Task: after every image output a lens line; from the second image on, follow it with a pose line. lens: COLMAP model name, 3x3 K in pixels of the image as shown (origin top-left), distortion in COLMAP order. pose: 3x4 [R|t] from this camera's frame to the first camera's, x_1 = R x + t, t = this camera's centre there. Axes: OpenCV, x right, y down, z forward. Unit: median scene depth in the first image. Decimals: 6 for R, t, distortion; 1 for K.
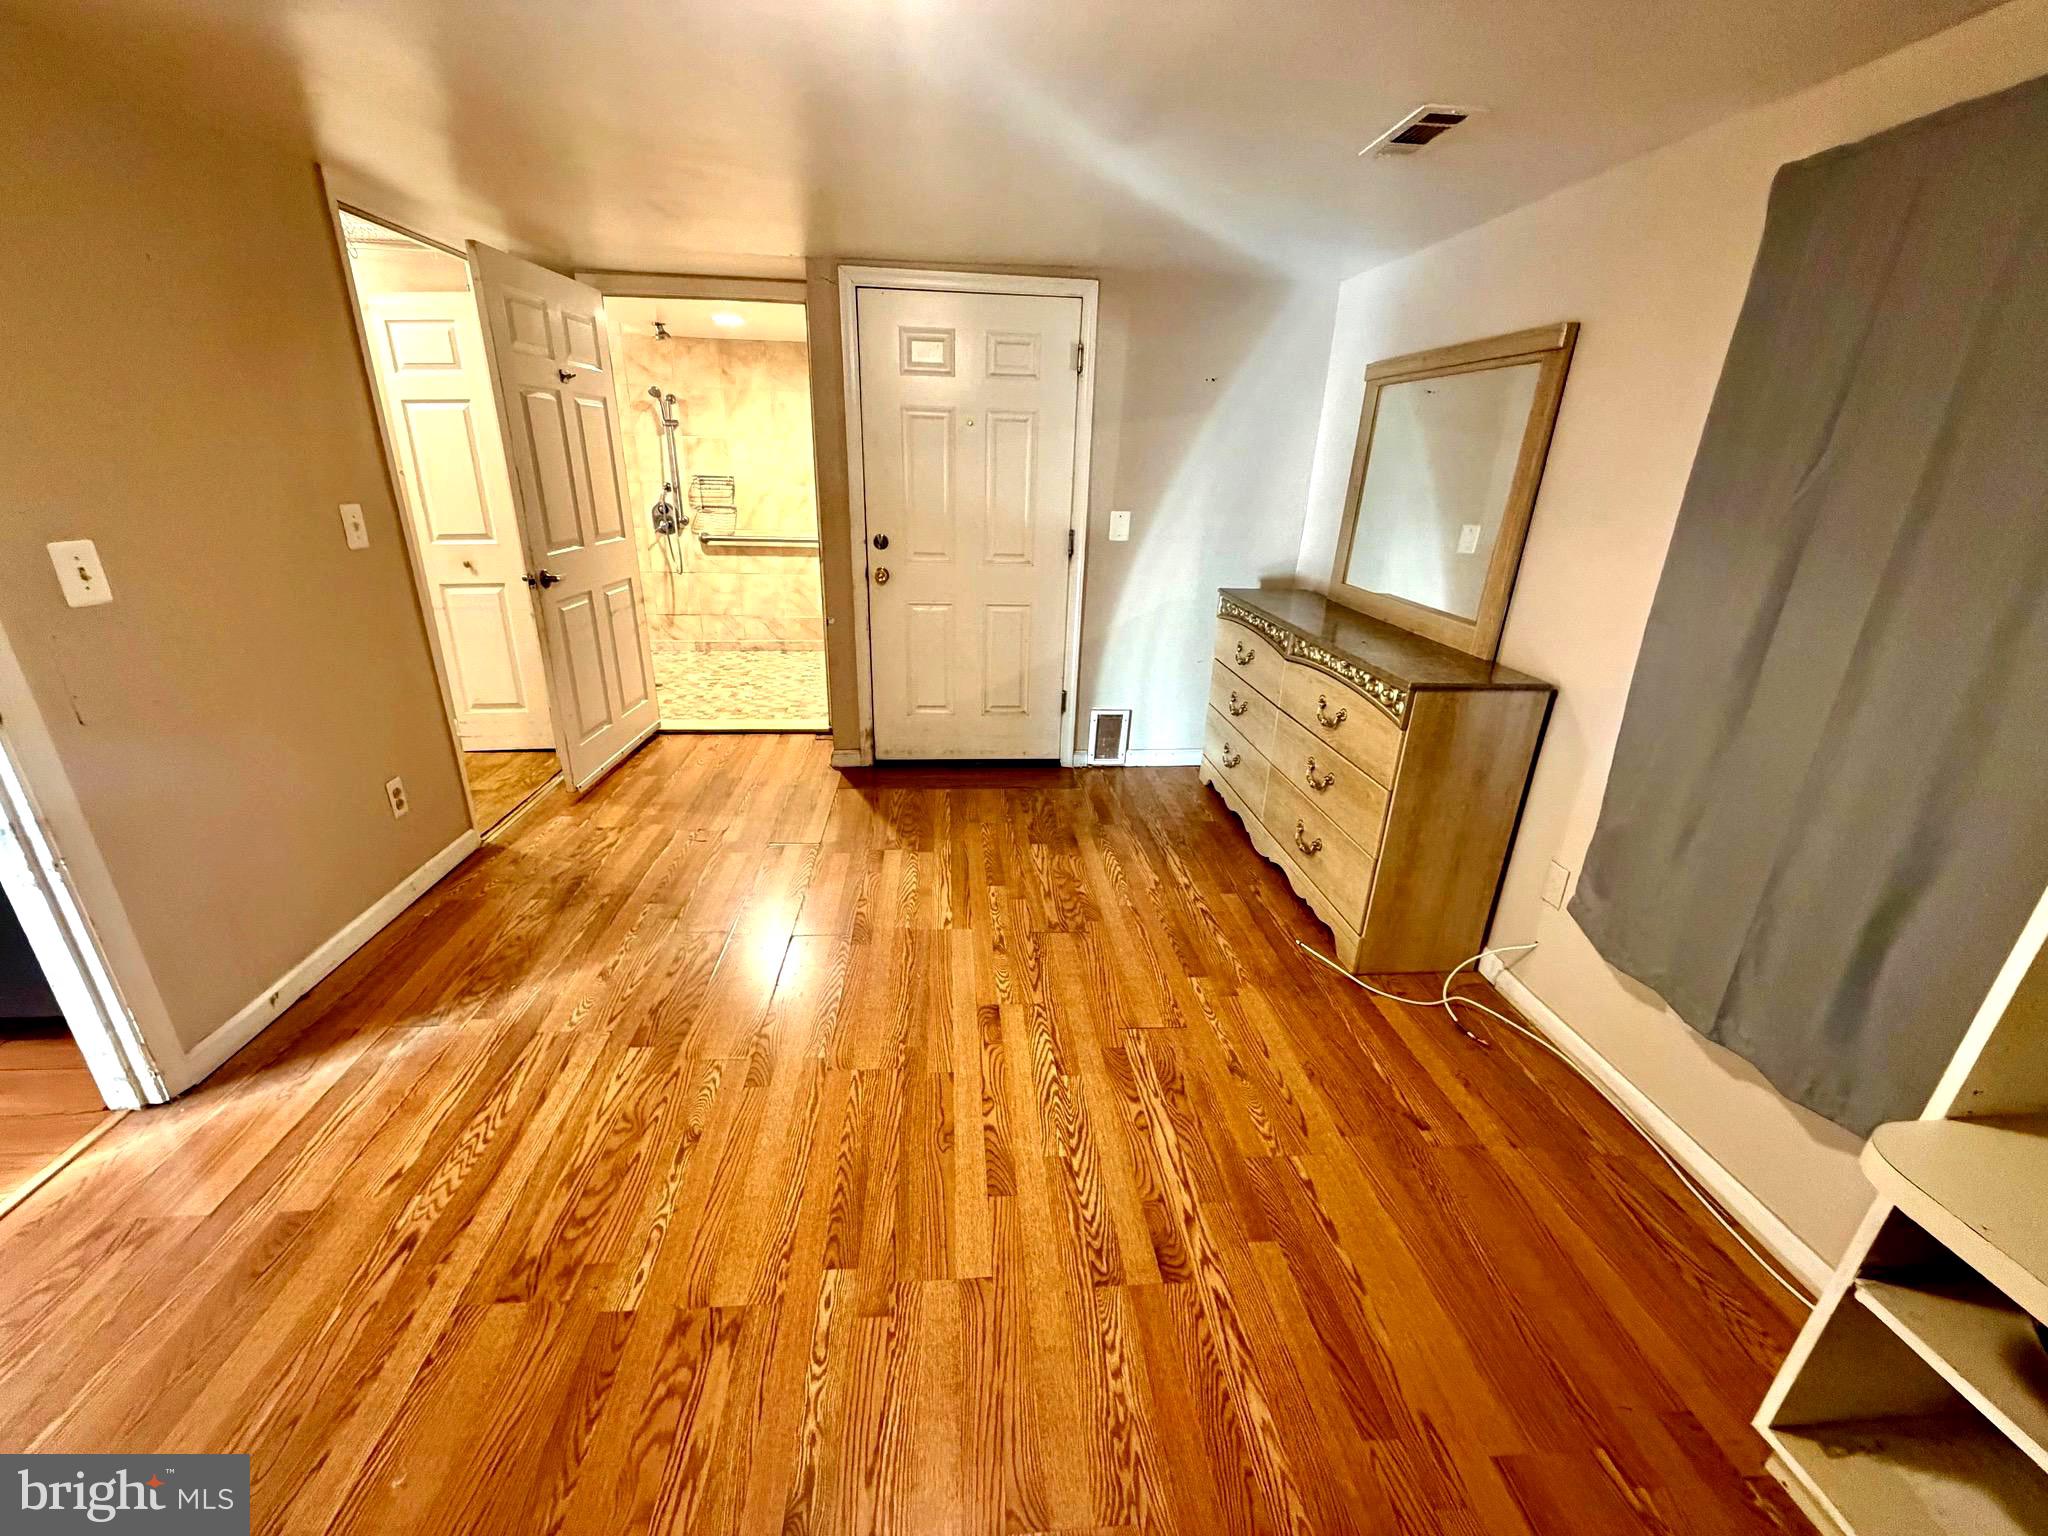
lens RADIAL K [[819.9, 0, 1021.1], [0, 819.9, 774.7], [0, 0, 1]] dist [-0.000892, -0.000107]
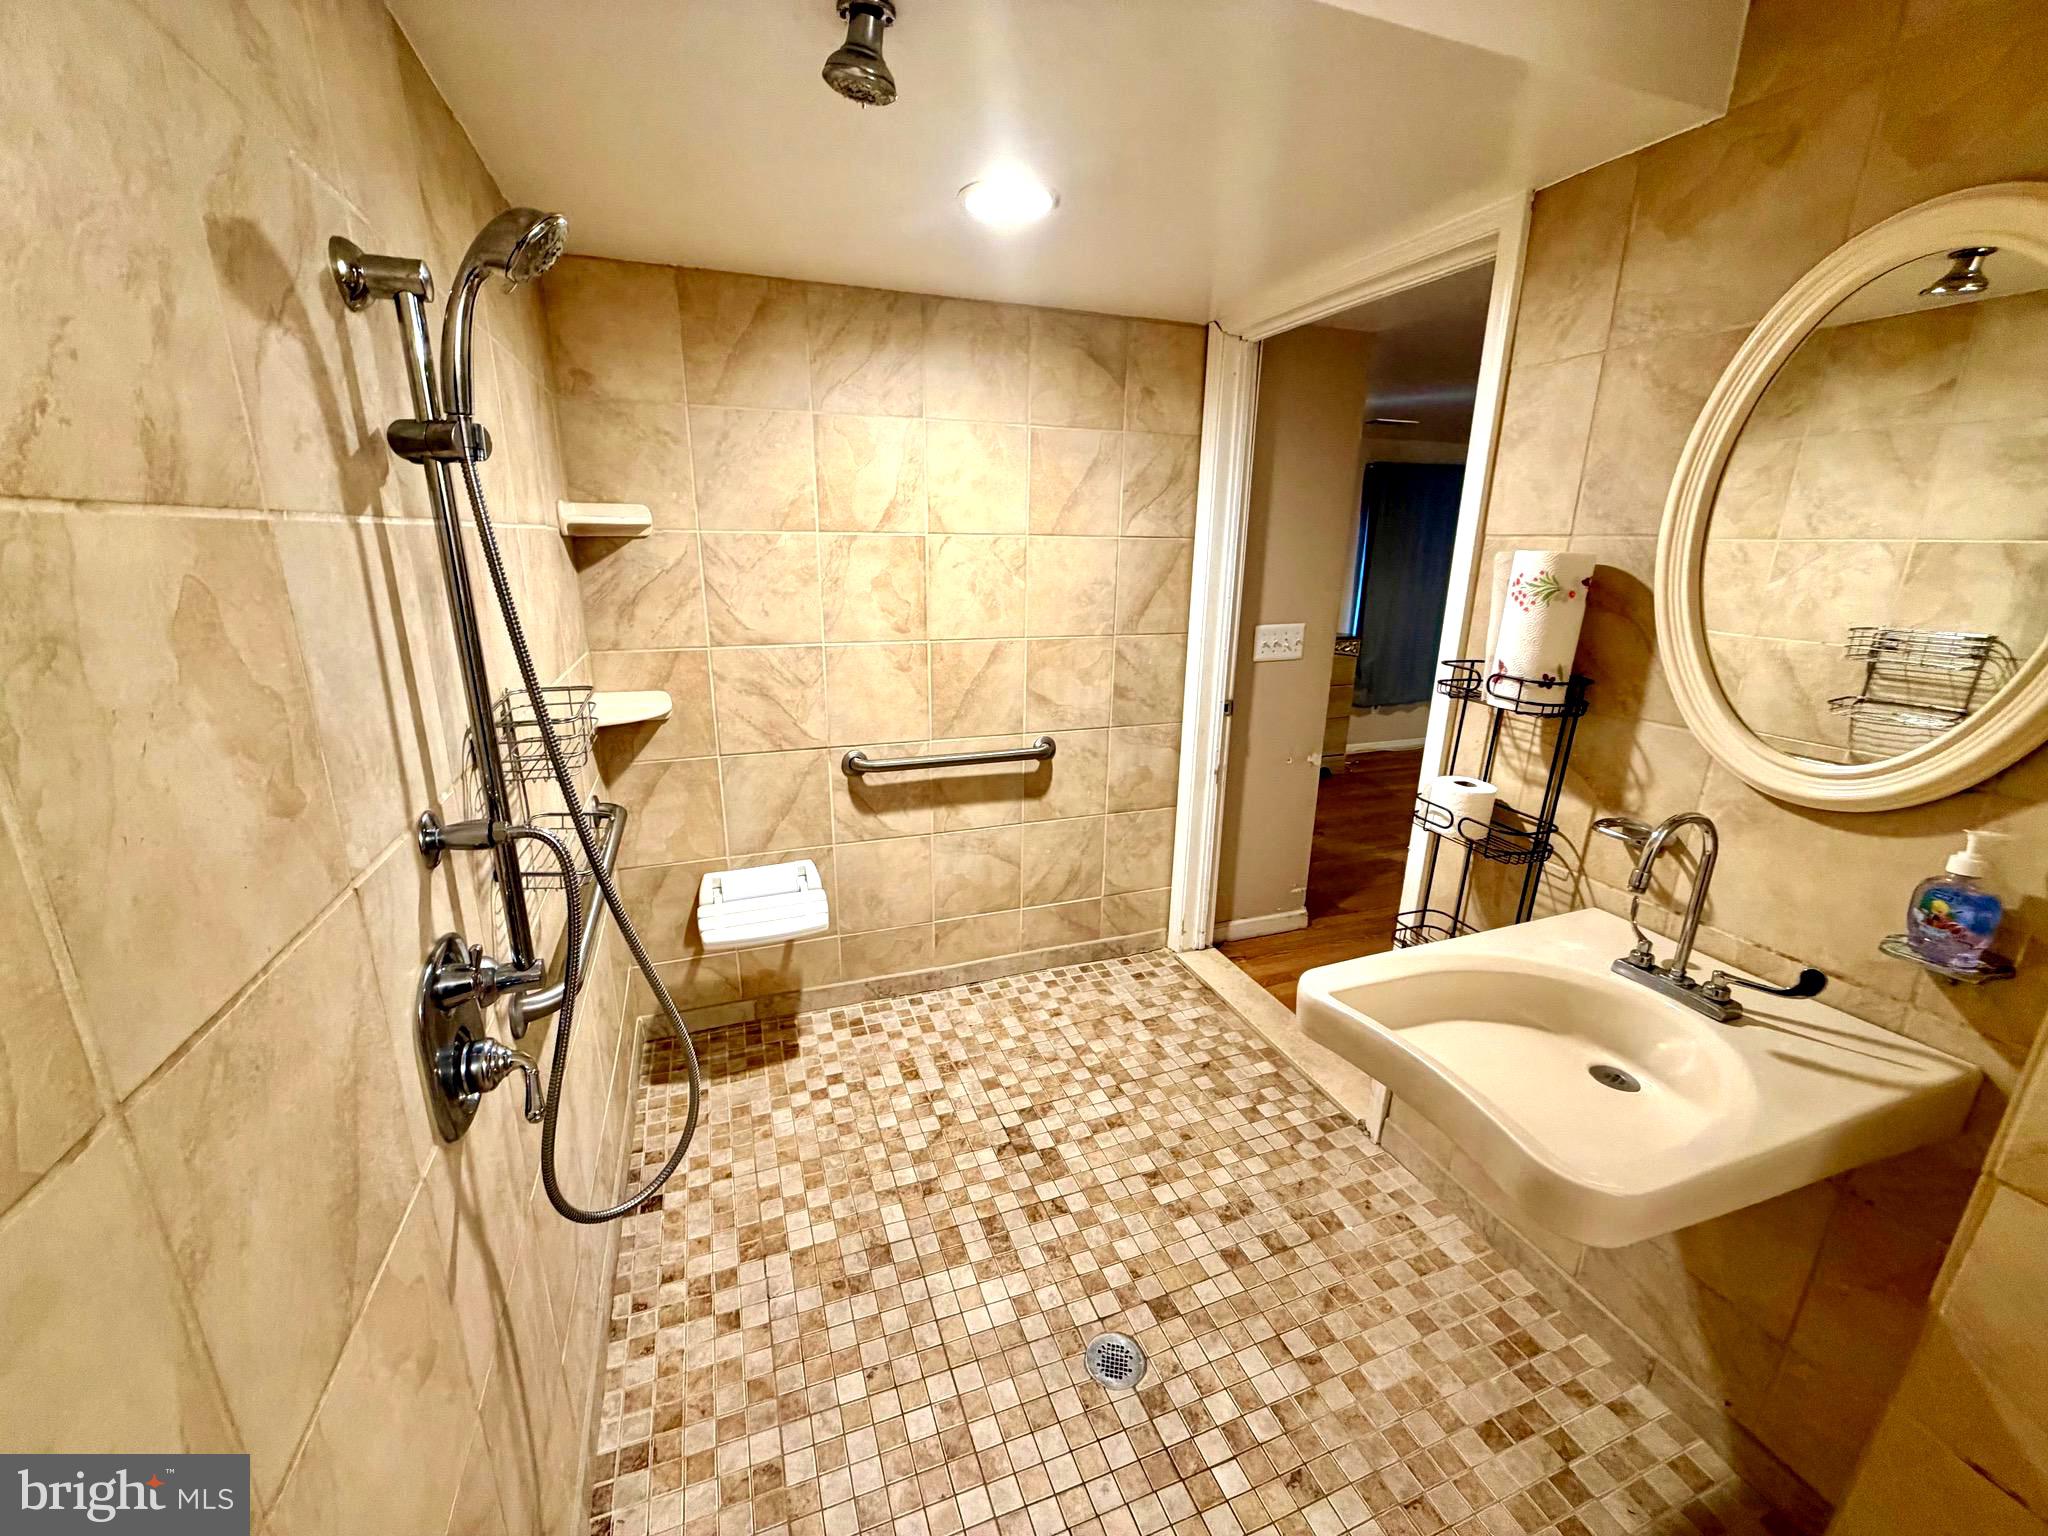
lens RADIAL K [[819.9, 0, 1014.0], [0, 819.9, 772.7], [0, 0, 1]] dist [-0.000892, -0.000107]
pose [[-0.267865, -0.295956, 0.916874, -0.615411], [0.335584, 0.863397, 0.376735, -0.394212], [-0.903123, 0.408602, -0.131956, 0.941888]]
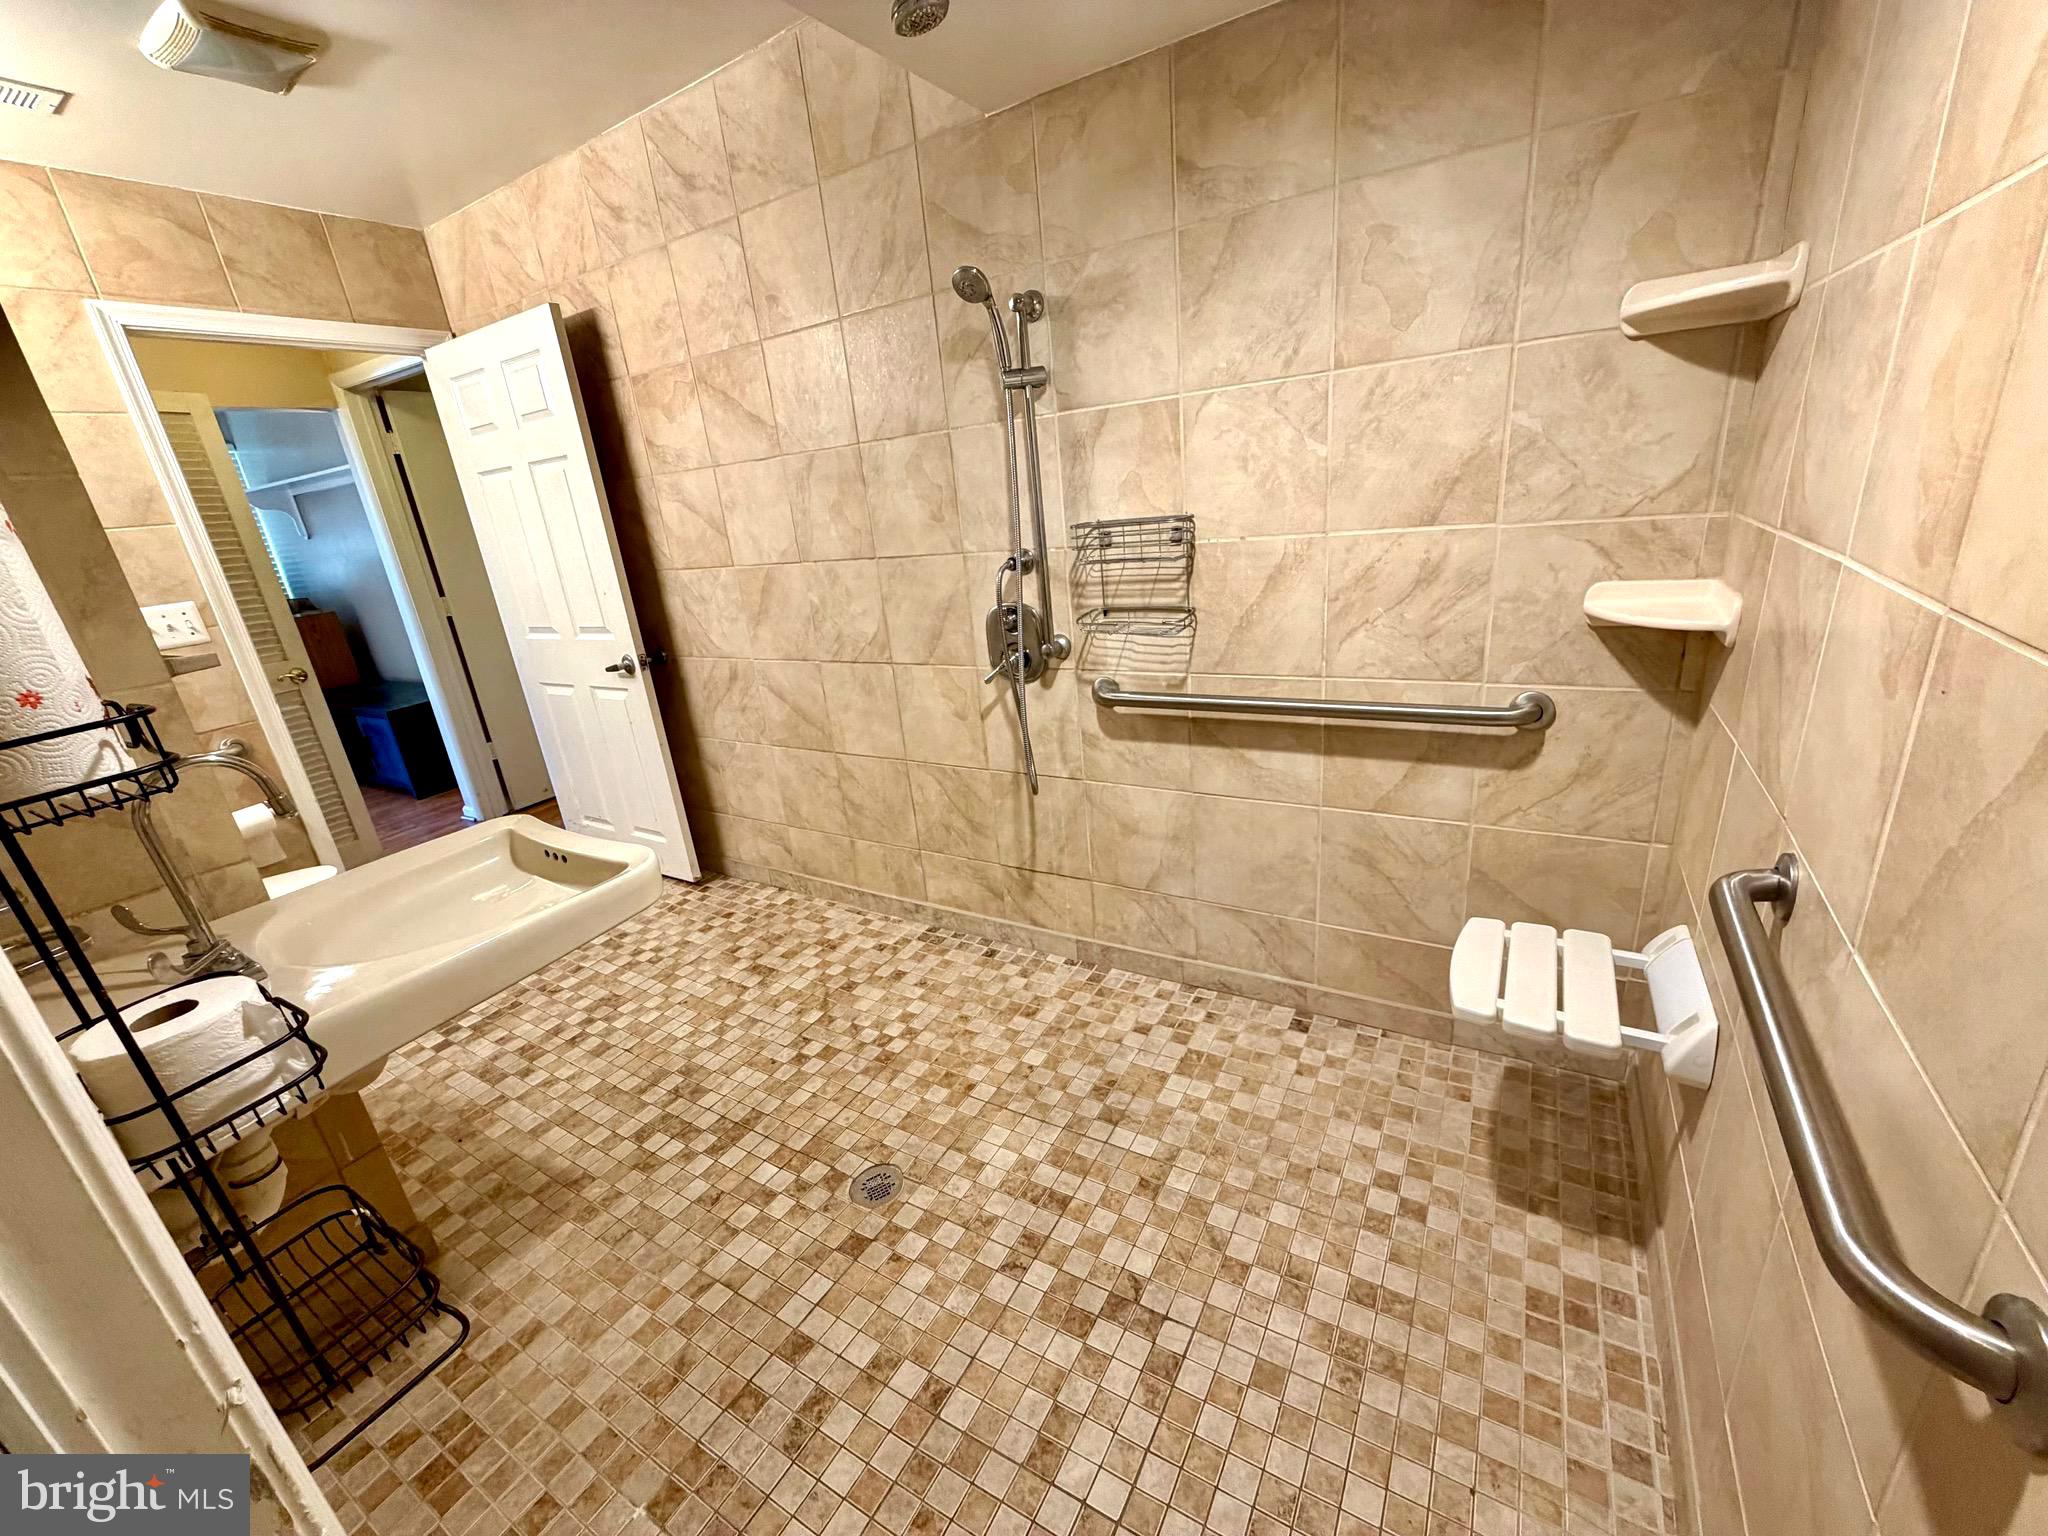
lens RADIAL K [[819.9, 0, 1018.4], [0, 819.9, 768.1], [0, 0, 1]] dist [-0.000892, -0.000107]
pose [[0.803330, 0.089334, -0.588796, -0.215255], [-0.099554, 0.994917, 0.015124, -0.272196], [0.587154, 0.046467, 0.808140, 0.727811]]
